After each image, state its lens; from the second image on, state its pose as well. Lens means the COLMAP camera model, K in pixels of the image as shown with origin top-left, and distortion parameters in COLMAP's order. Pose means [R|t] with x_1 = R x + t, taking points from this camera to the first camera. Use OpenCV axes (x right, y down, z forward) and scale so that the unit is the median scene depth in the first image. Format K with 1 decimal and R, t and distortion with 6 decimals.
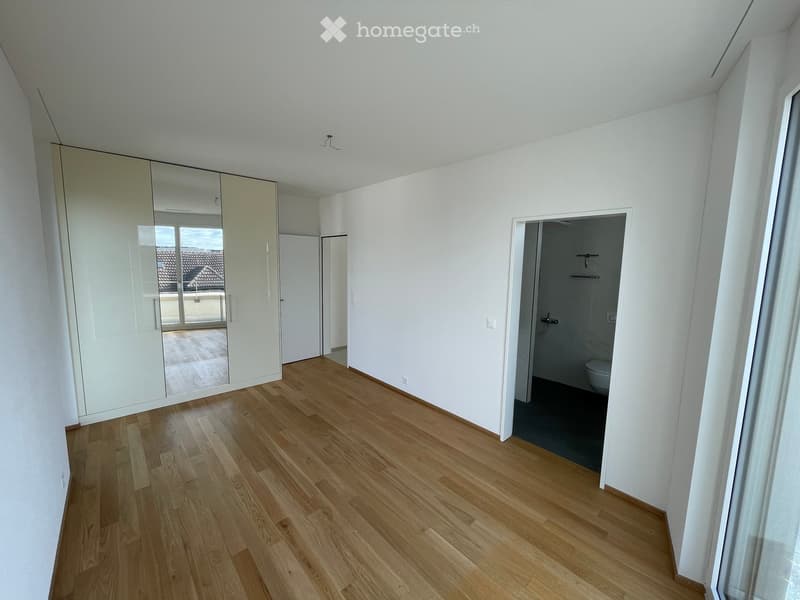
lens RADIAL K [[323.3, 0, 399.7], [0, 323.3, 298.9], [0, 0, 1]] dist [-0.000296, -0.000082]
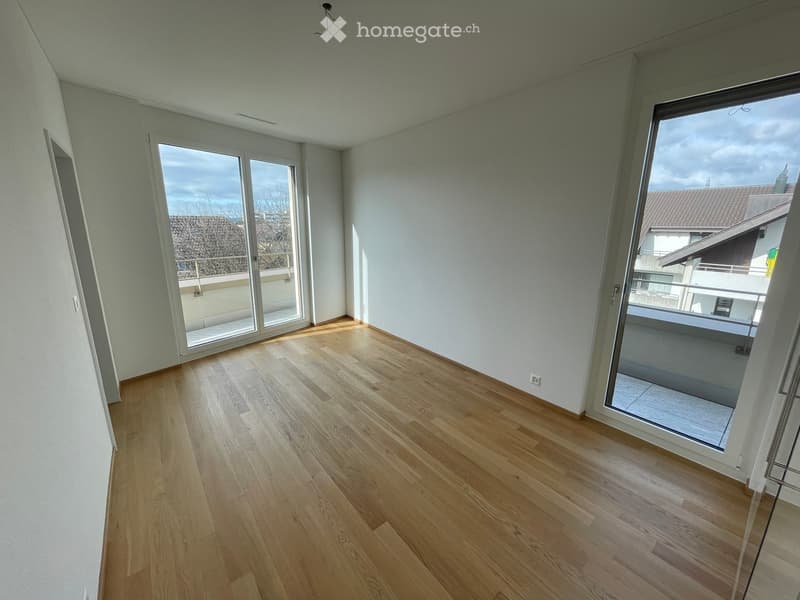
lens RADIAL K [[323.3, 0, 399.7], [0, 323.3, 298.9], [0, 0, 1]] dist [-0.000296, -0.000082]
pose [[-0.998240, -0.038890, 0.044776, -0.417102], [-0.021255, 0.939432, 0.342074, -0.182653], [-0.055367, 0.340521, -0.938605, 1.815704]]
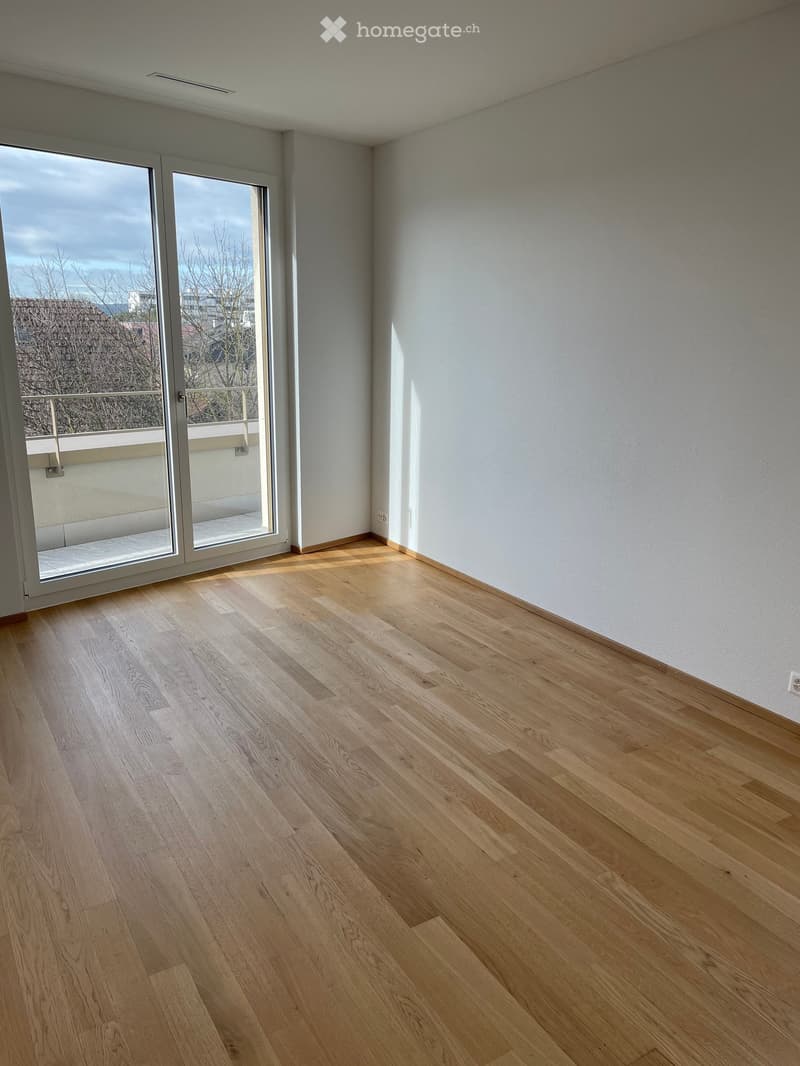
lens RADIAL K [[807.7, 0, 389.2], [0, 807.7, 530.9], [0, 0, 1]] dist [0.057716, -0.003878]
pose [[-0.980286, -0.080207, 0.180574, -0.449087], [-0.009117, 0.931289, 0.364168, -0.201401], [-0.197375, 0.355342, -0.913660, 1.991762]]
